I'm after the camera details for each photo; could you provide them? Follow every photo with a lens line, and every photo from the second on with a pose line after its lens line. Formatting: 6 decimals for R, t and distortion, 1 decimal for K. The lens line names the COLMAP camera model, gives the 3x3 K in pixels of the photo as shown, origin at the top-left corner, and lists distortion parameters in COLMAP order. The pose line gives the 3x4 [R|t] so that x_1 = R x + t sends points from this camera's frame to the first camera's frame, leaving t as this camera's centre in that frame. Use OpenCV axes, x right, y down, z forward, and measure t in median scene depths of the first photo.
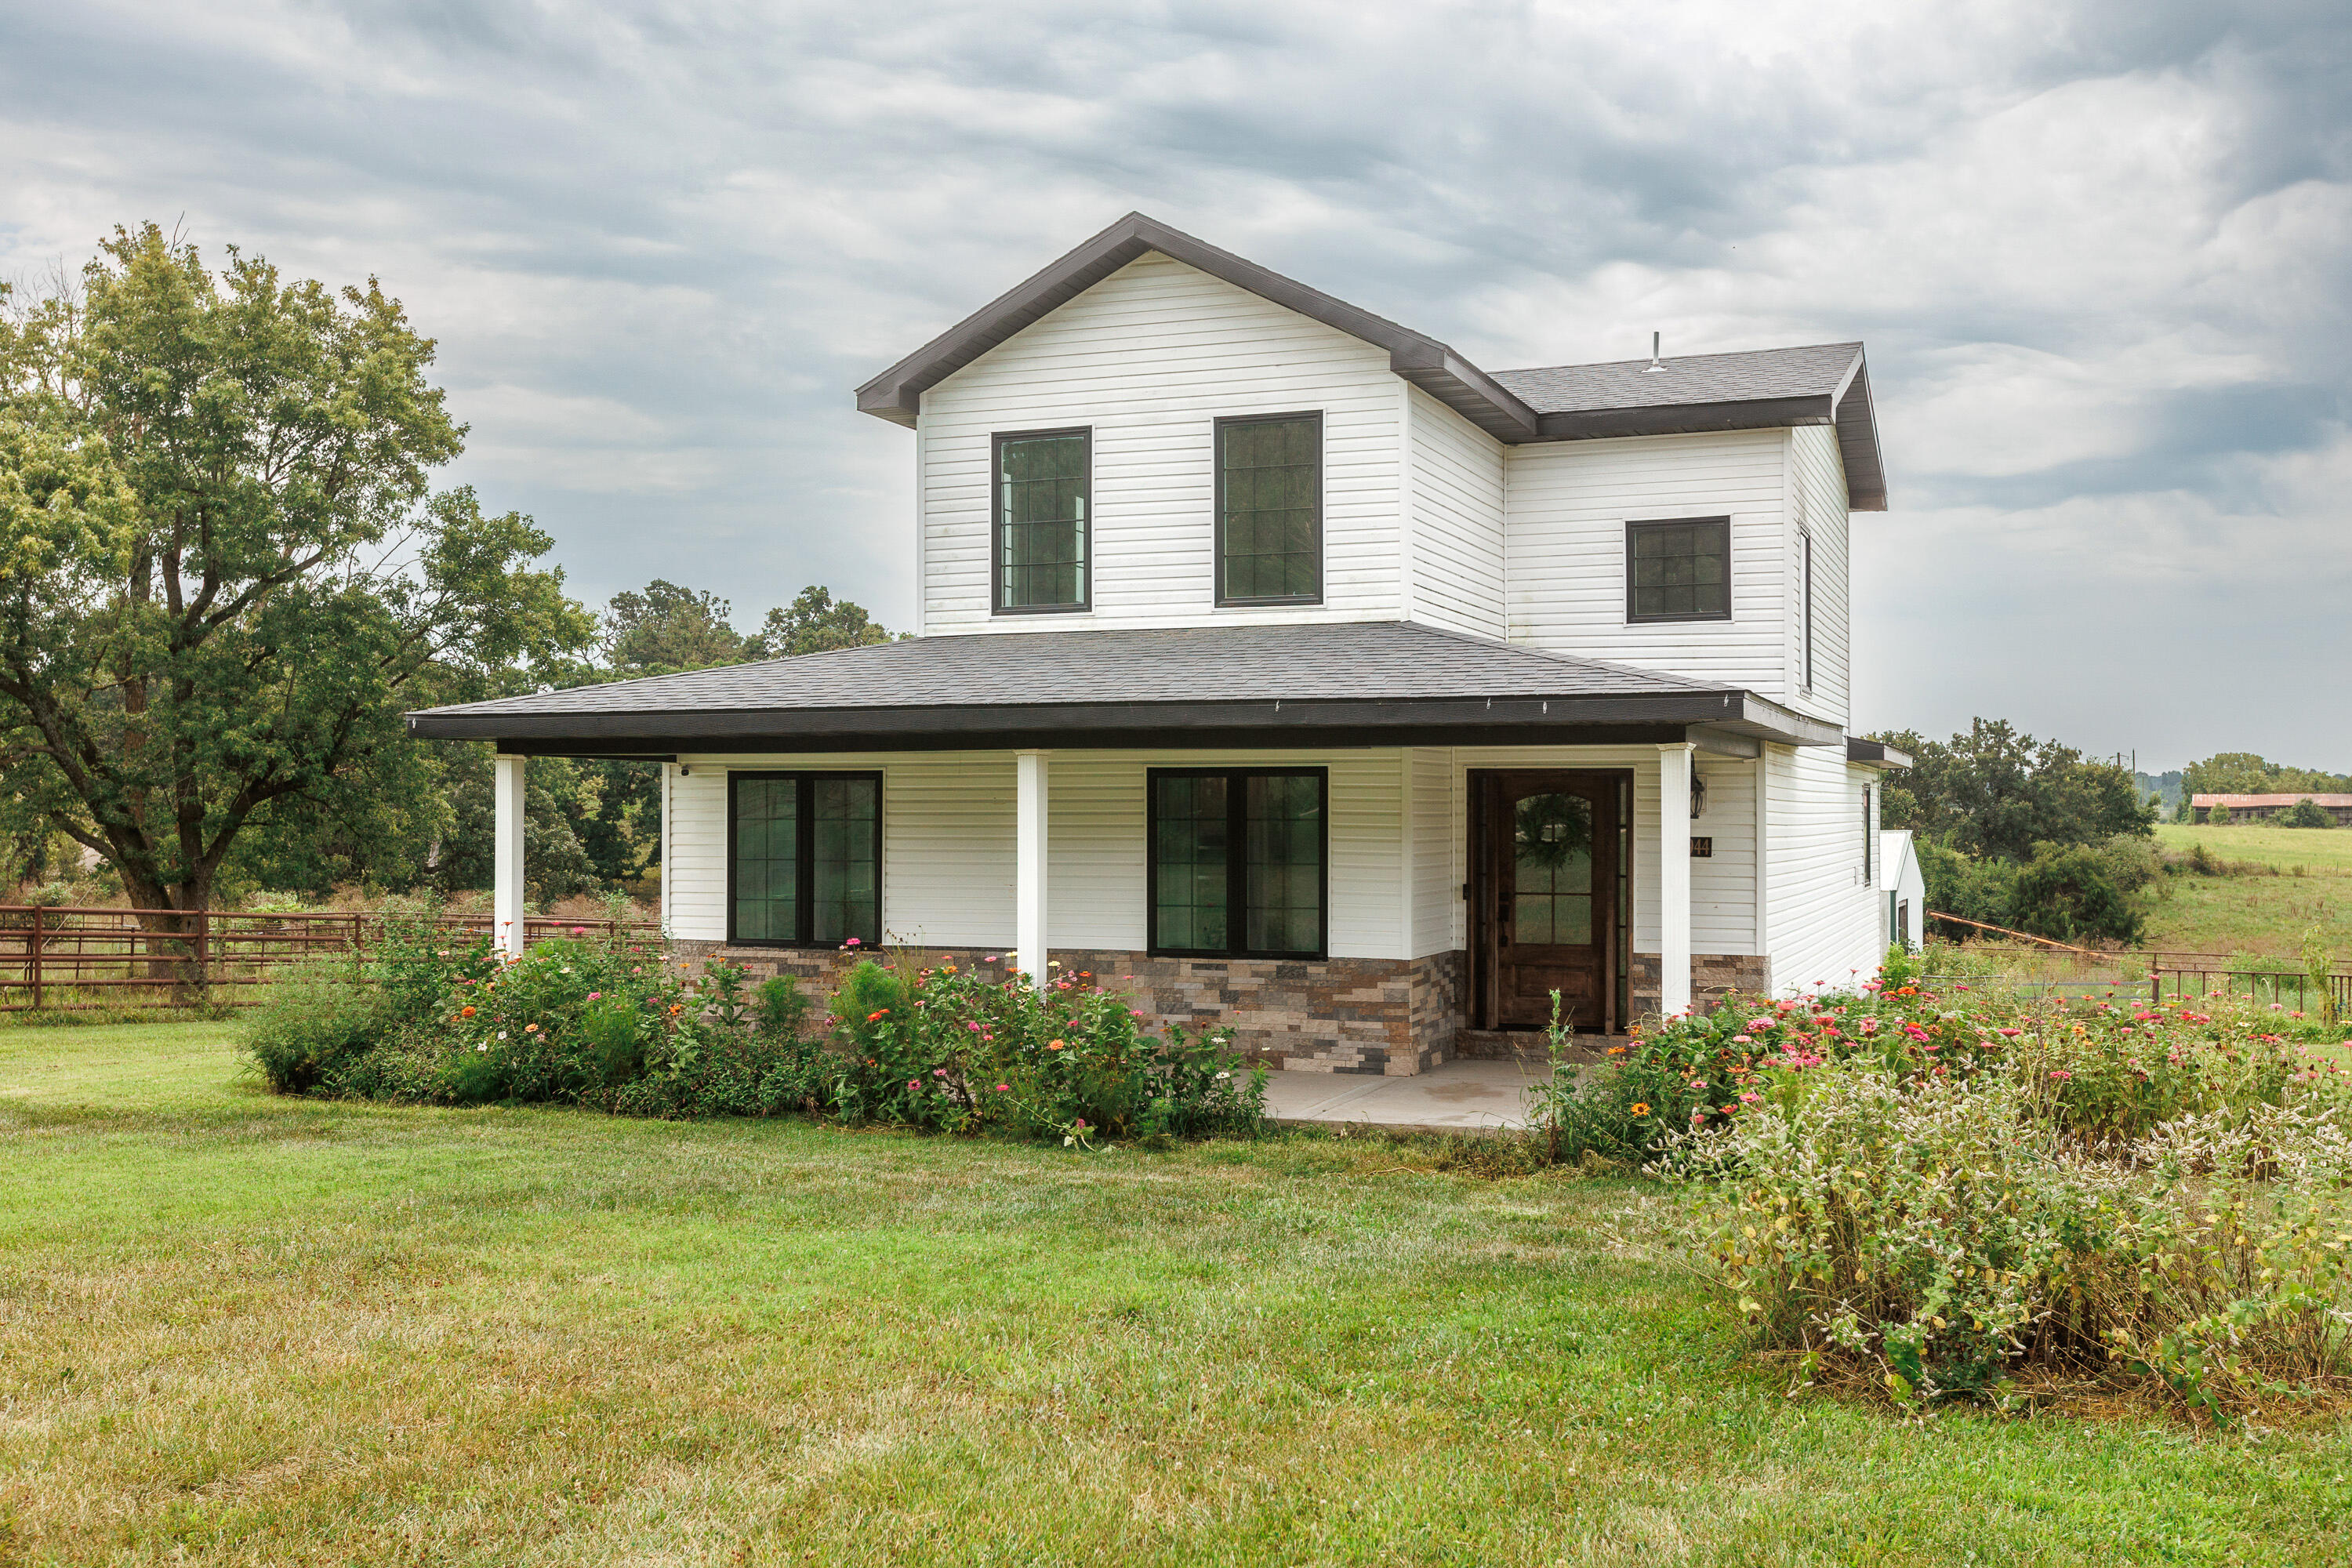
lens RADIAL K [[2352.8, 0, 1179.2], [0, 2352.8, 762.1], [0, 0, 1]] dist [-0.012853, 0.000000]
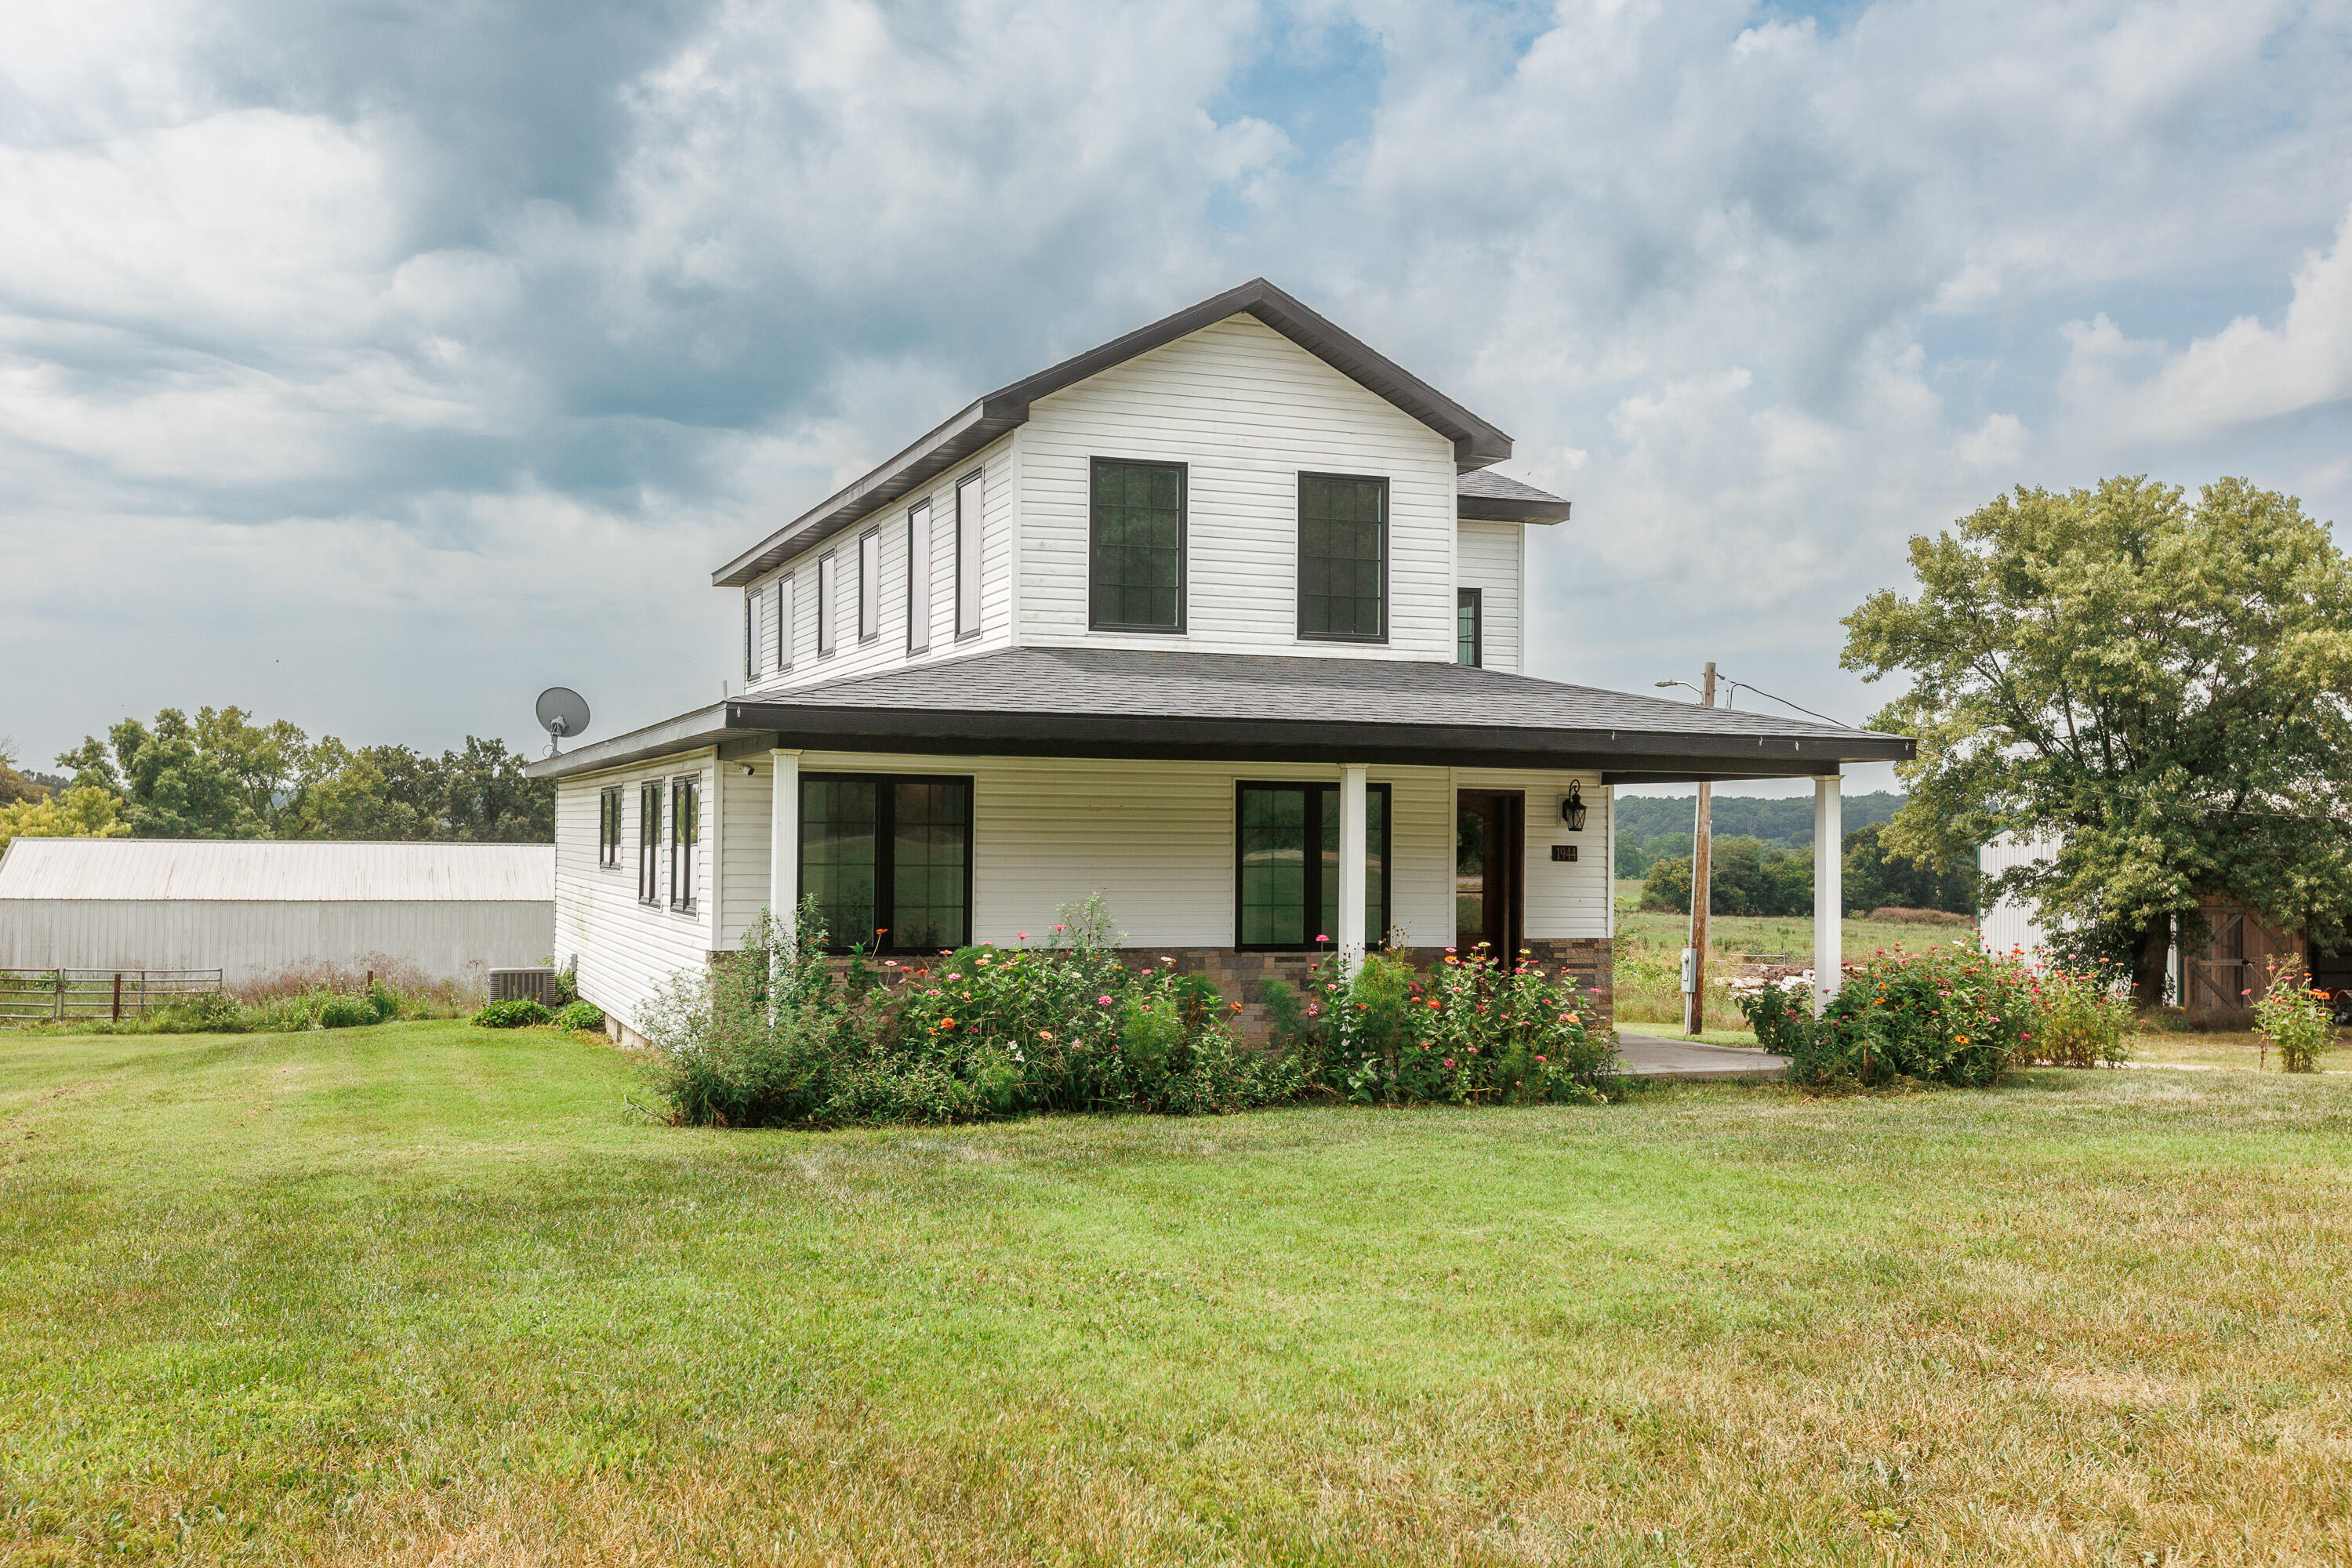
lens RADIAL K [[2352.8, 0, 1134.5], [0, 2352.8, 762.4], [0, 0, 1]] dist [-0.012853, 0.000000]
pose [[0.736102, 0.027950, 0.676293, -0.800470], [-0.023559, 0.999600, -0.015668, 0.012362], [-0.676461, -0.004400, 0.736466, 0.224044]]
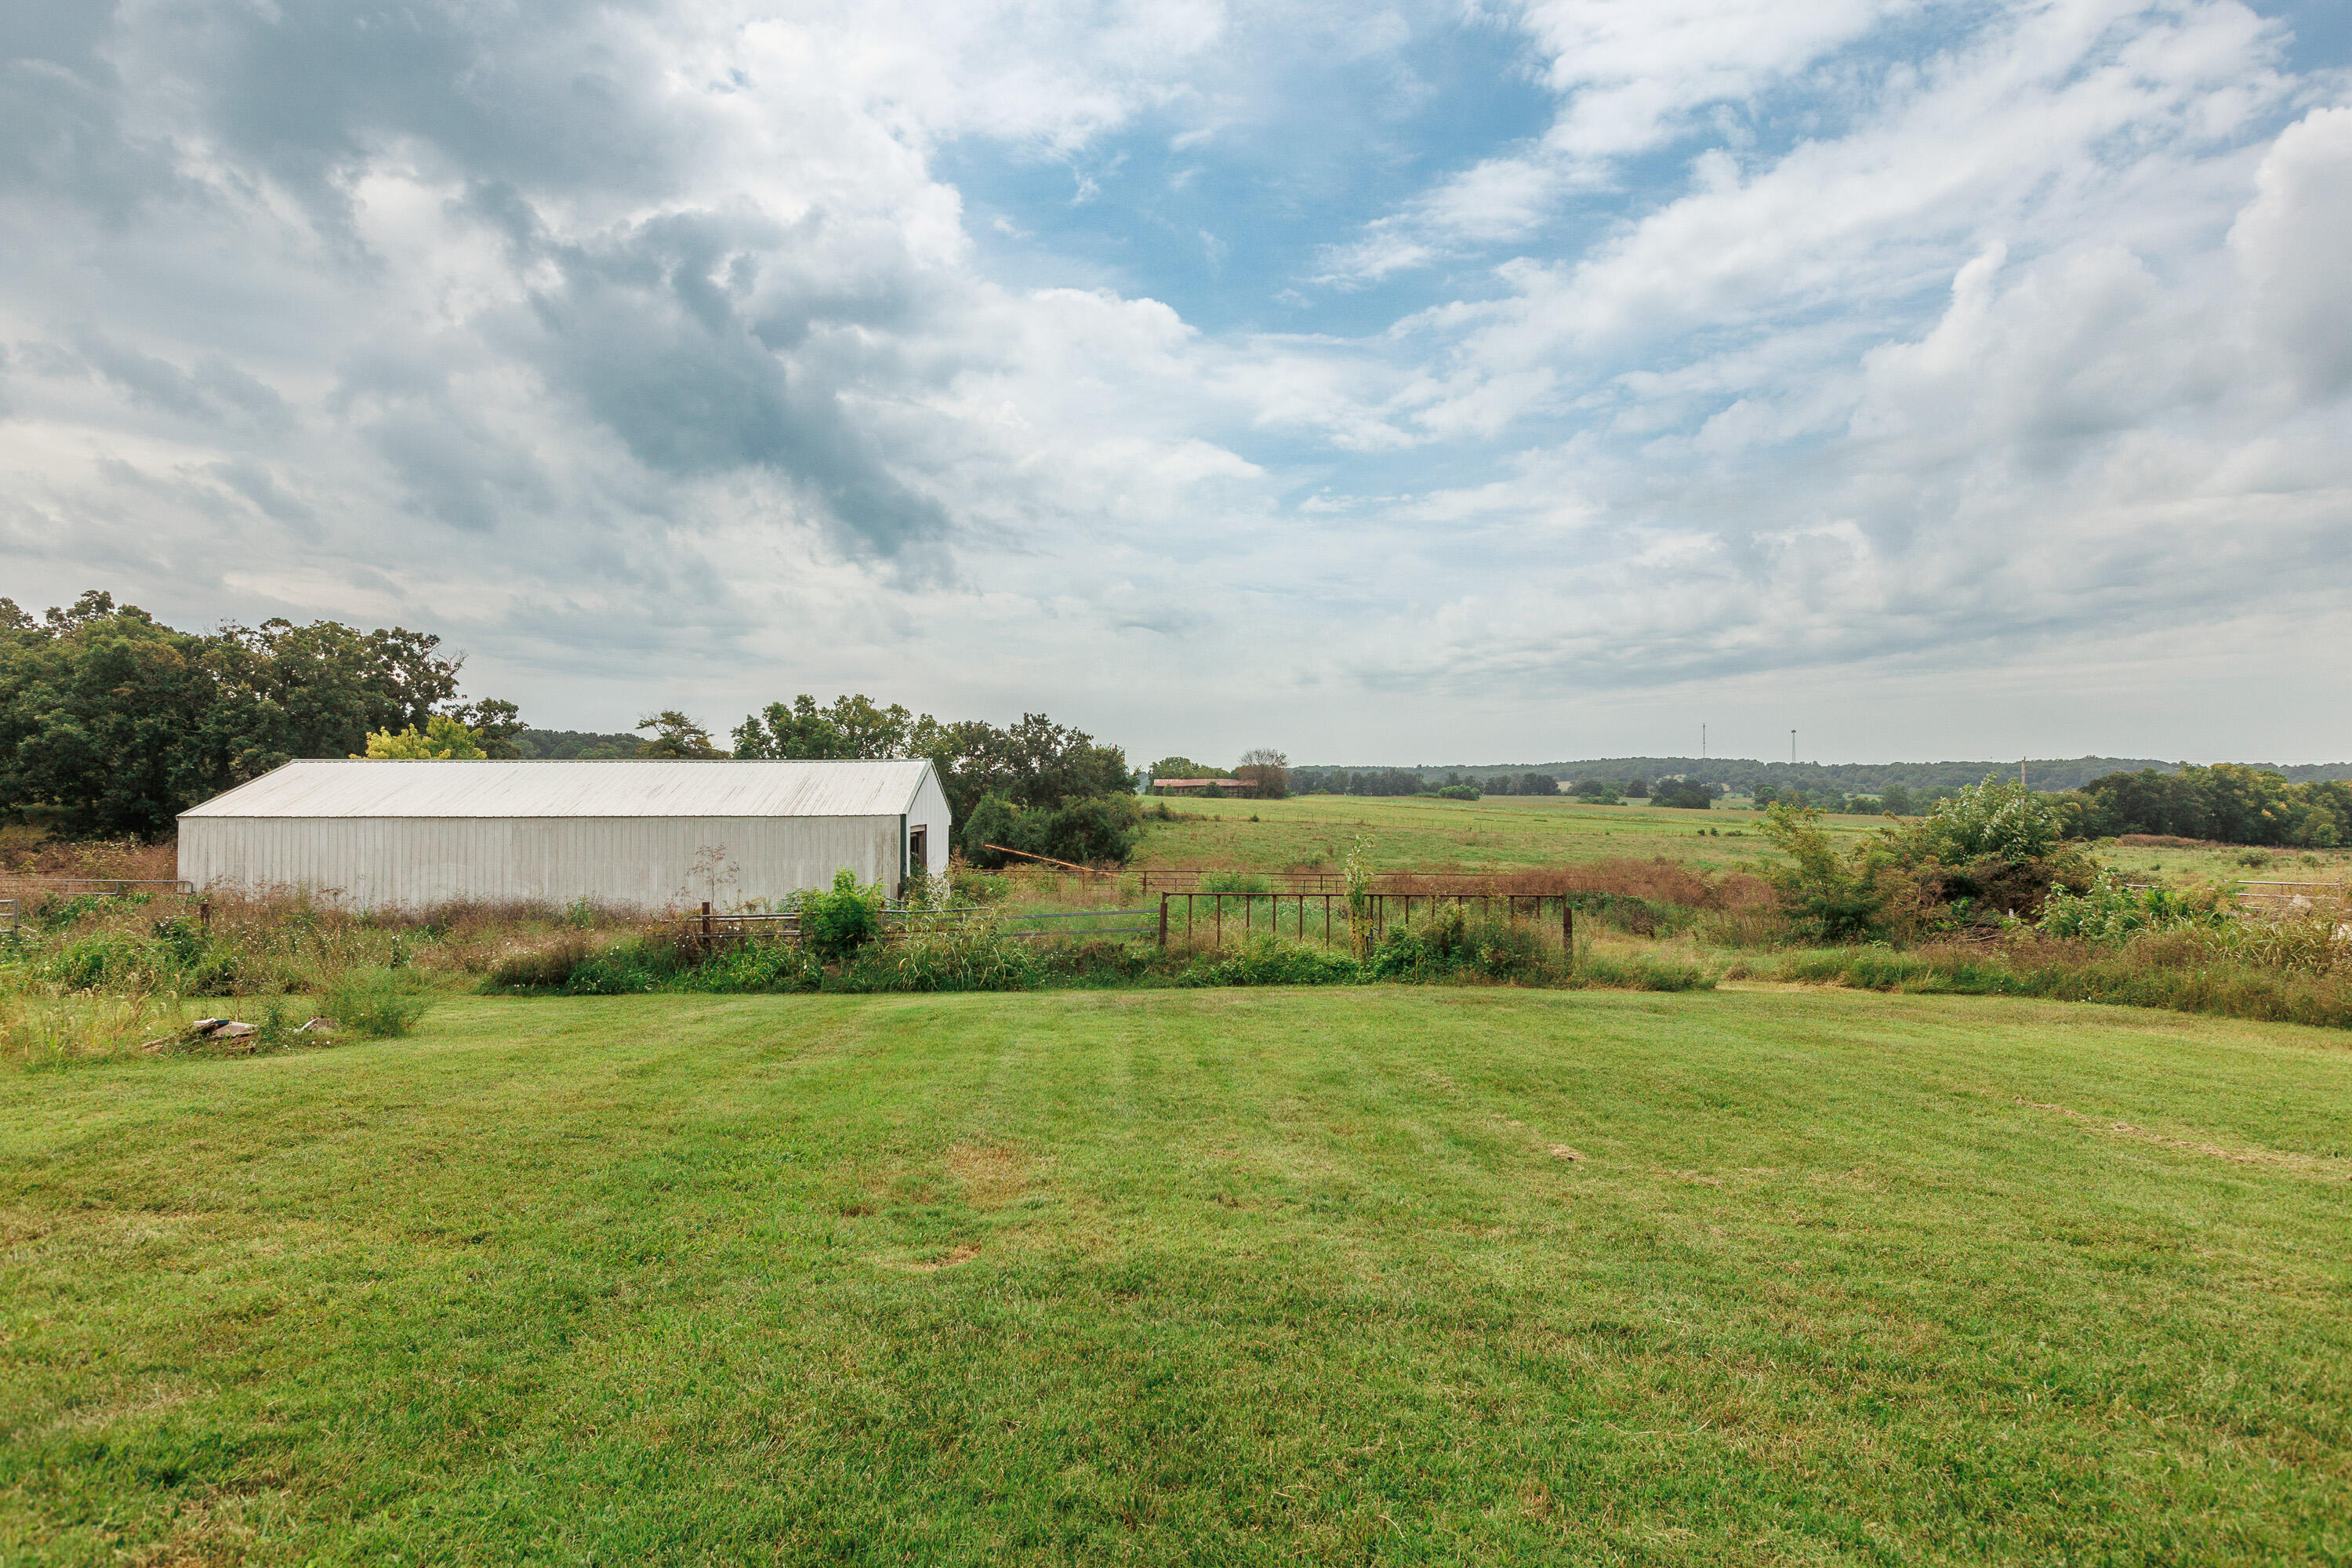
lens RADIAL K [[1216.8, 0, 1177.8], [0, 1216.8, 804.8], [0, 0, 1]] dist [0.000068, -0.001205]
pose [[0.908041, -0.003788, 0.418864, 0.592181], [-0.006365, 0.999719, 0.022839, 0.114087], [-0.418833, -0.023405, 0.907762, 1.492761]]
